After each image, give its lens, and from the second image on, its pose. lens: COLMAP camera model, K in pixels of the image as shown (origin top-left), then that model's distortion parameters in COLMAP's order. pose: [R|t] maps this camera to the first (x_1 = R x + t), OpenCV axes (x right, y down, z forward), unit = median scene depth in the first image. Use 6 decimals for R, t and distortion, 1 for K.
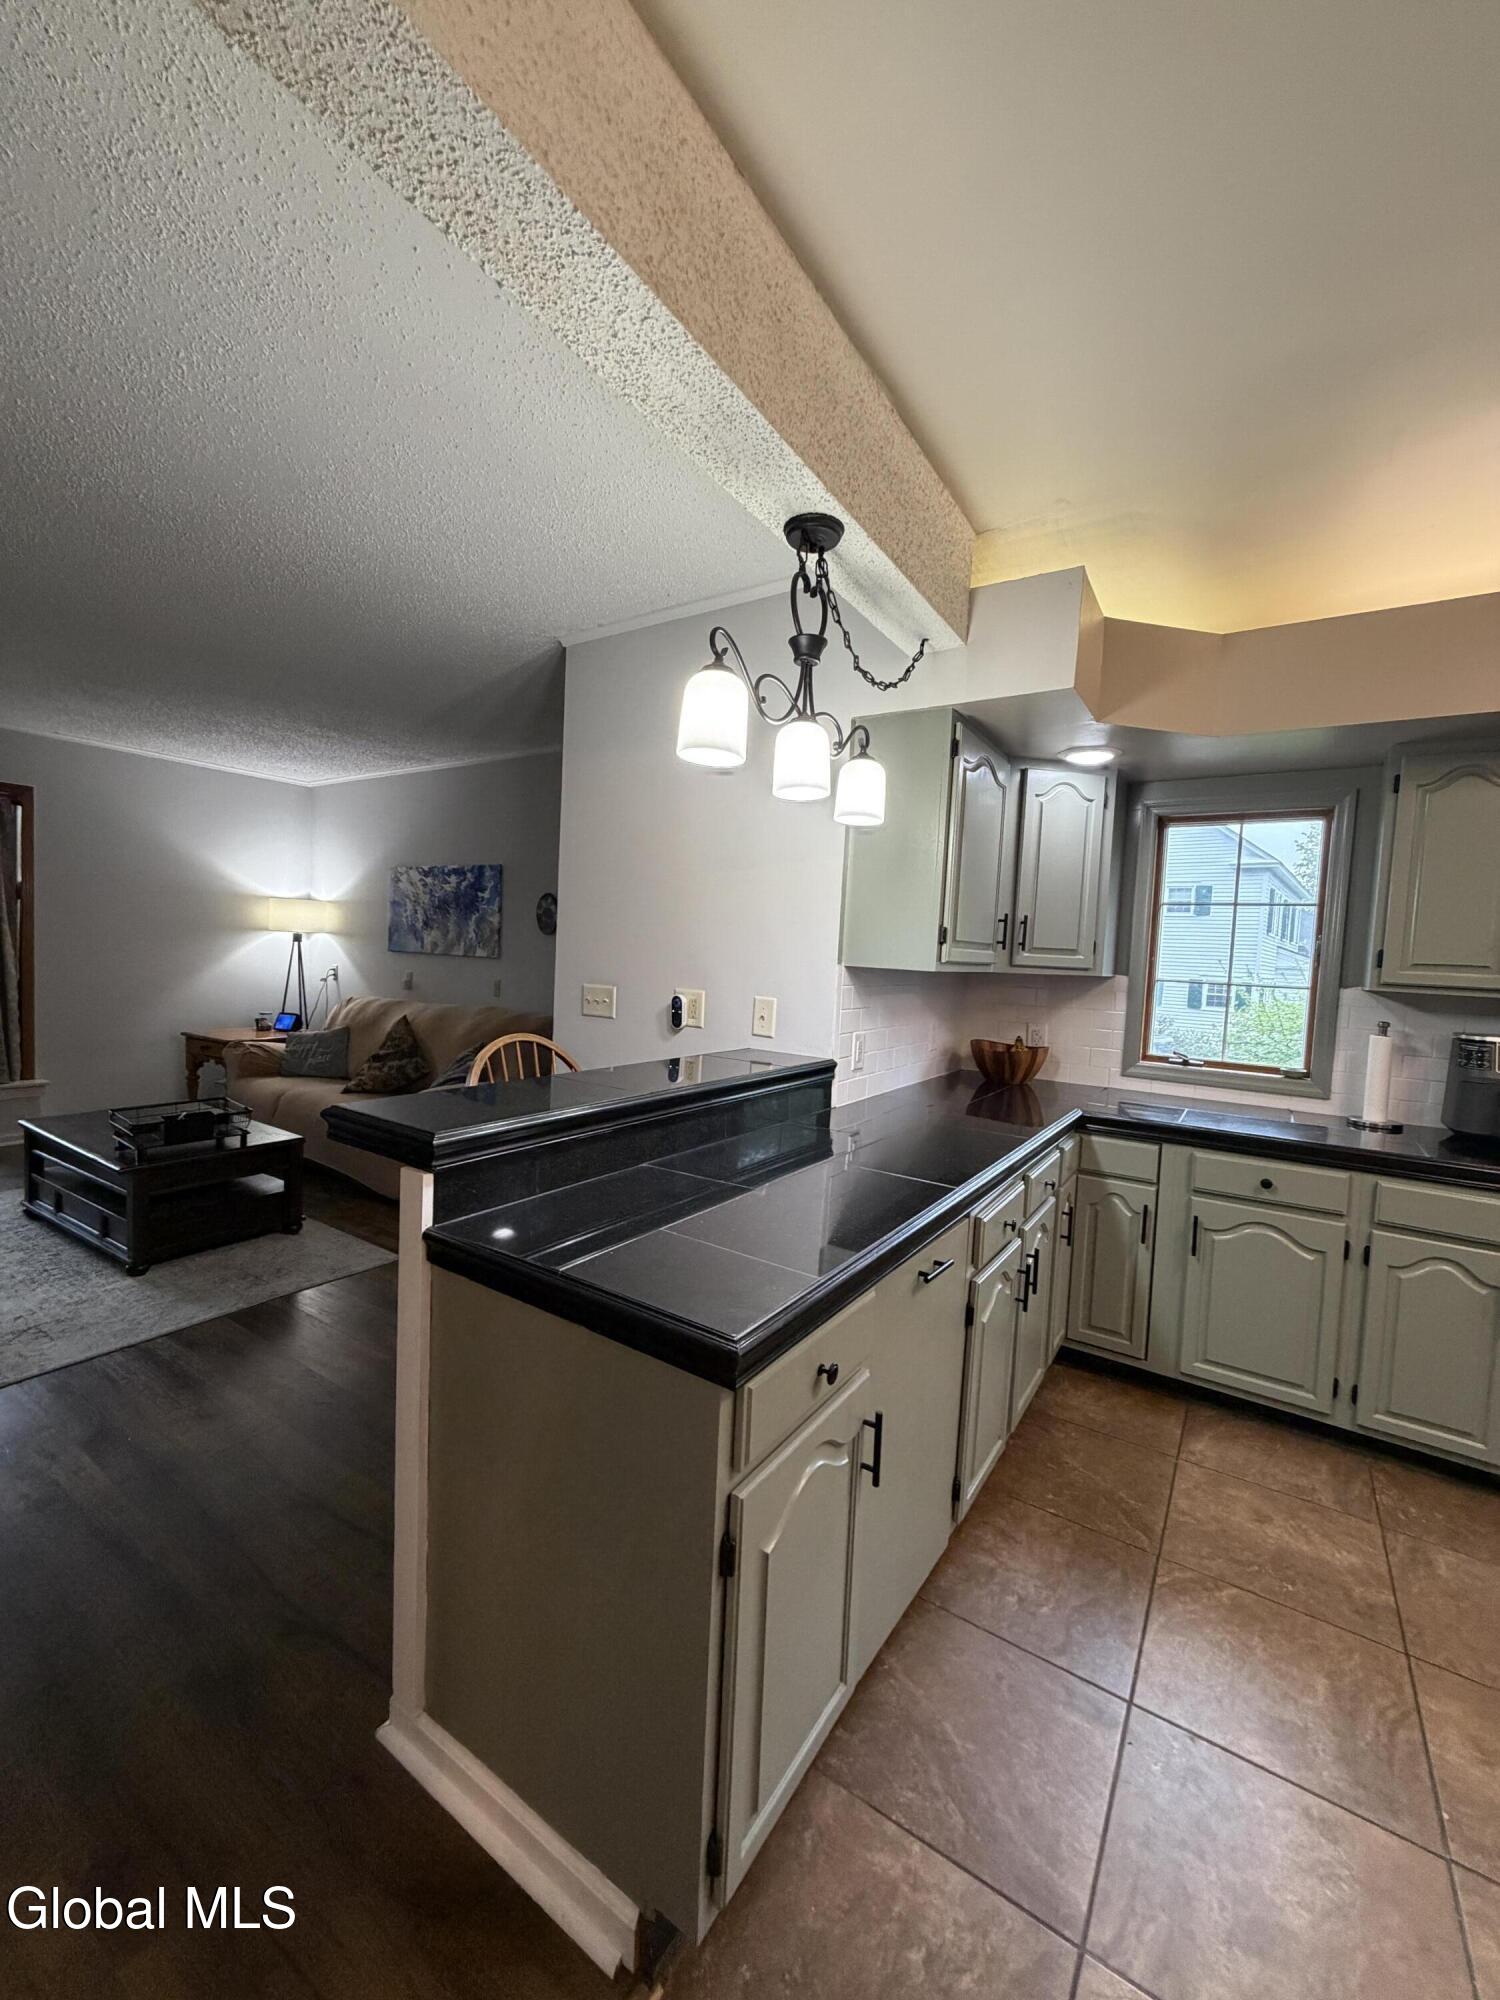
lens RADIAL K [[791.2, 0, 756.3], [0, 791.2, 990.5], [0, 0, 1]] dist [-0.002310, 0.000493]
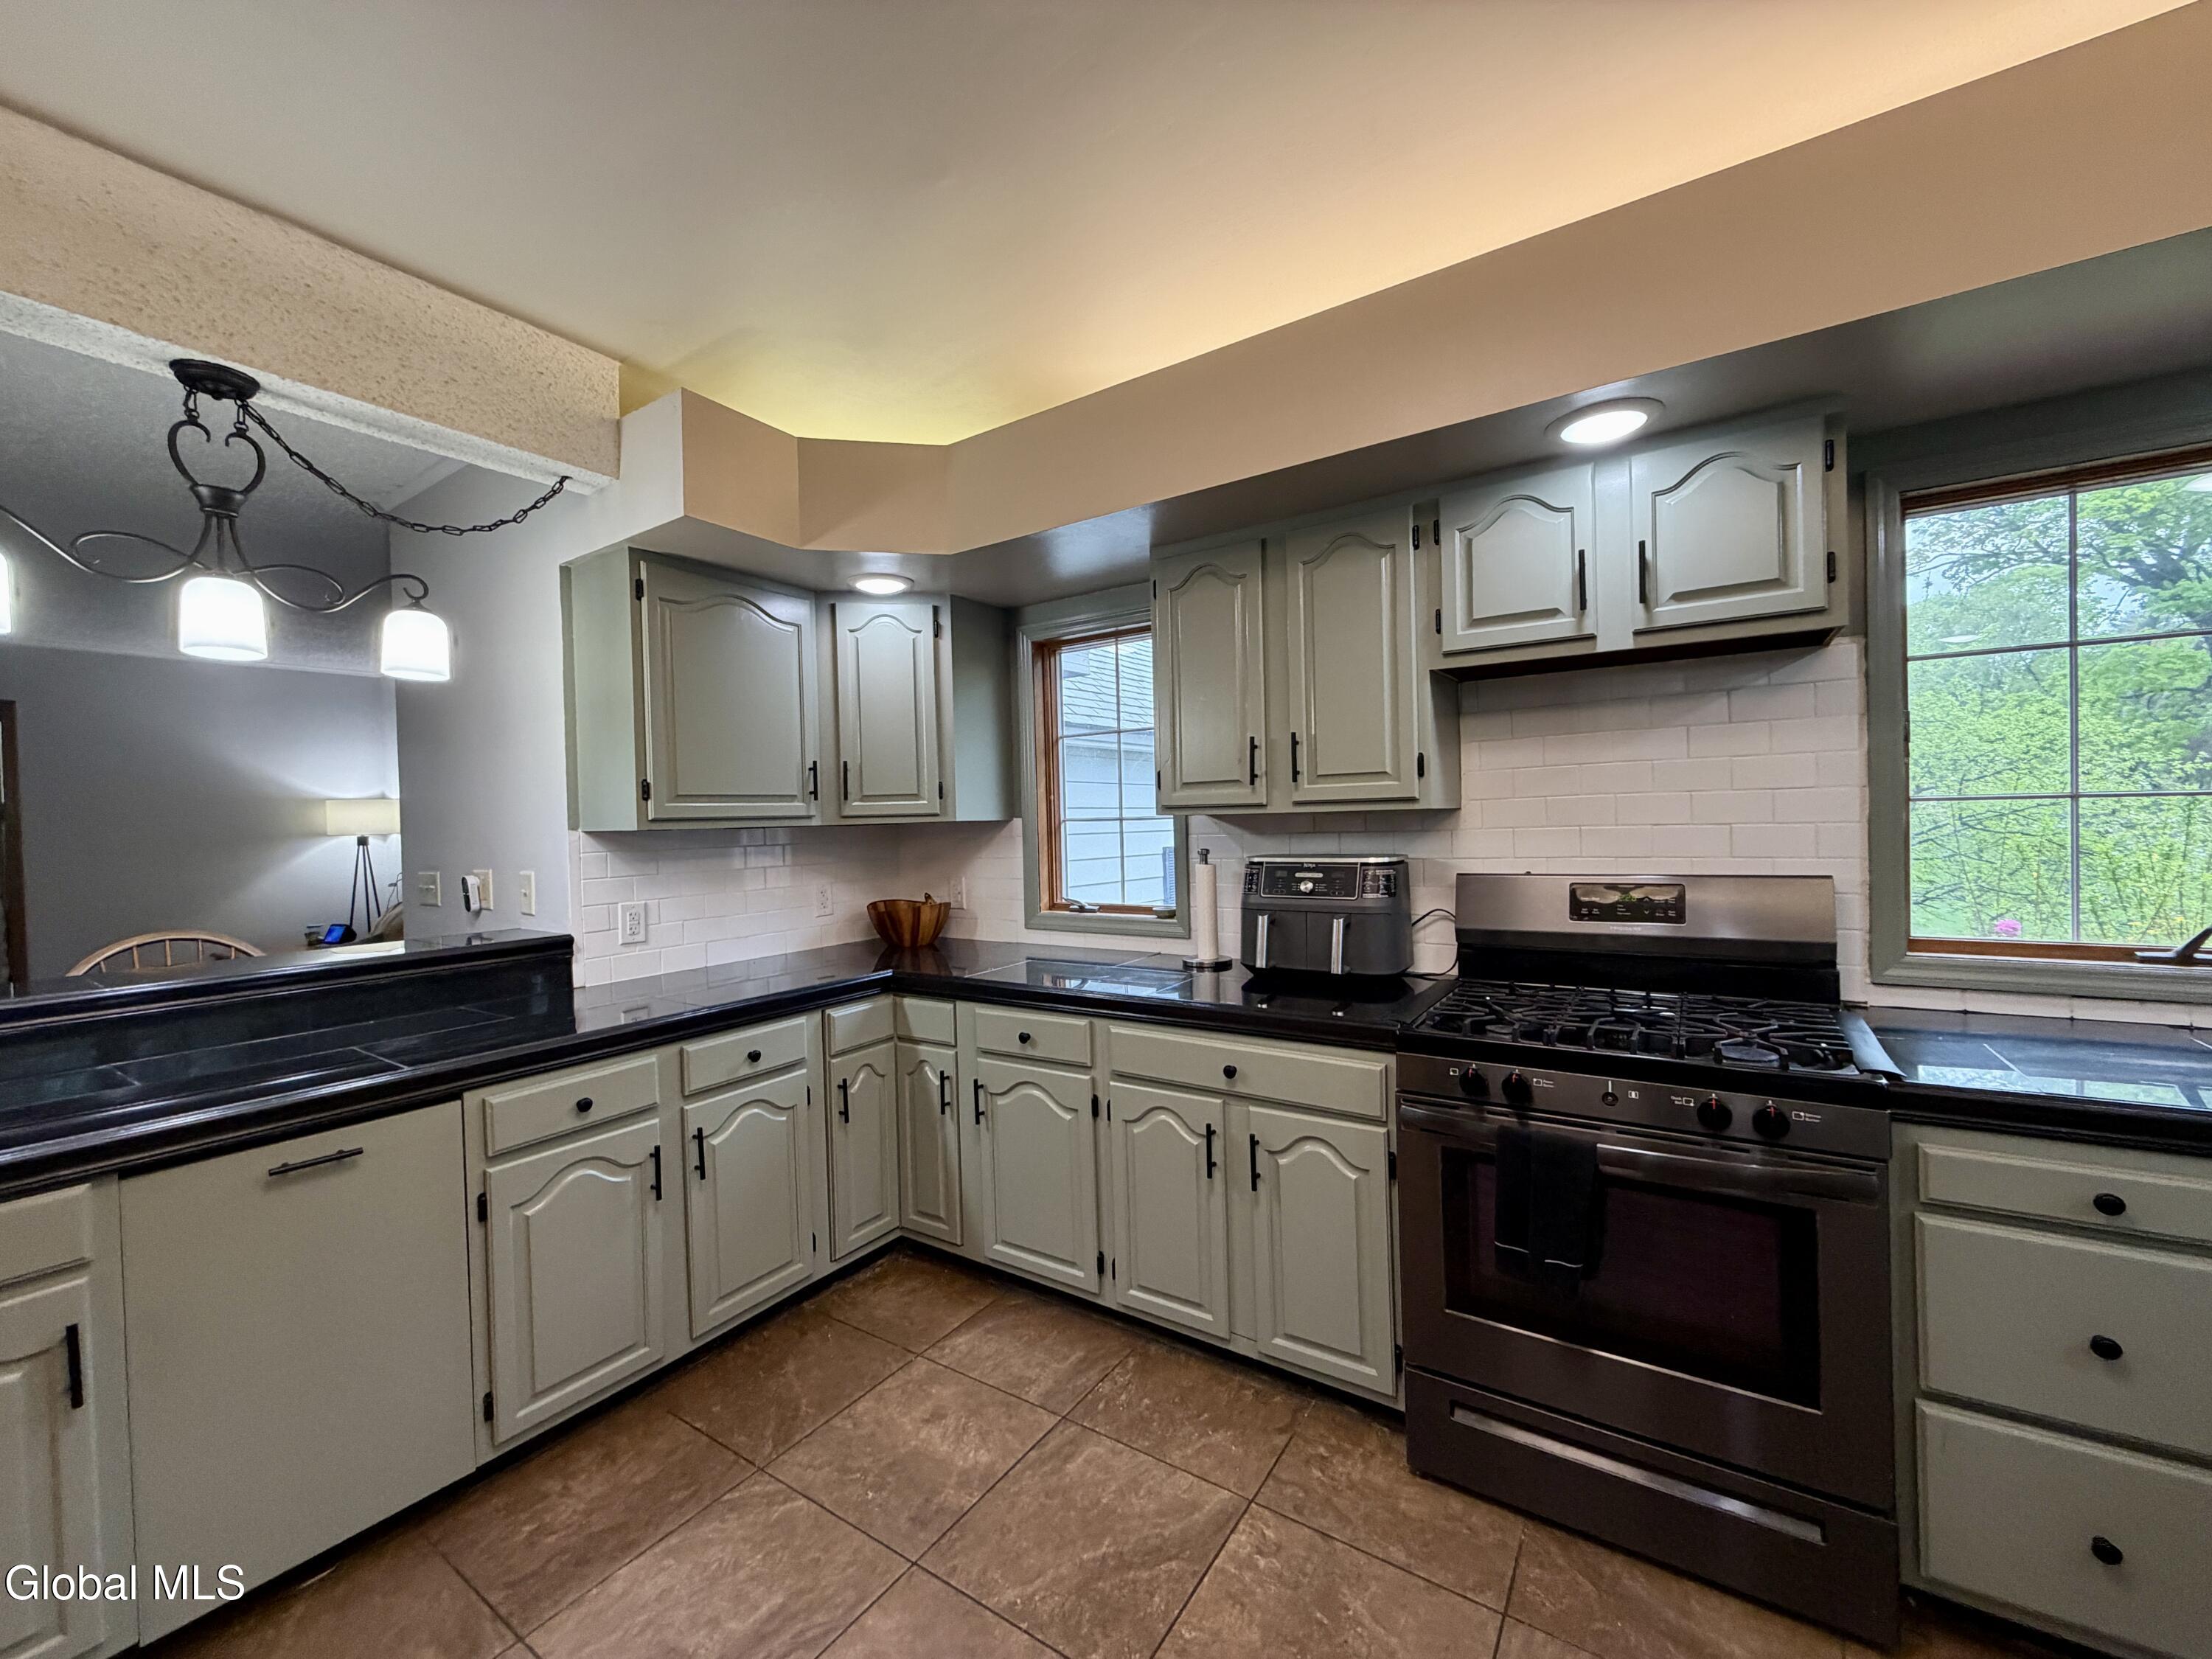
lens RADIAL K [[875.1, 0, 1096.8], [0, 875.1, 827.0], [0, 0, 1]] dist [-0.002310, 0.000493]
pose [[0.997197, -0.073981, -0.011199, 0.652182], [0.073517, 0.996596, -0.037299, 0.040956], [0.013920, 0.036371, 0.999241, -0.004376]]
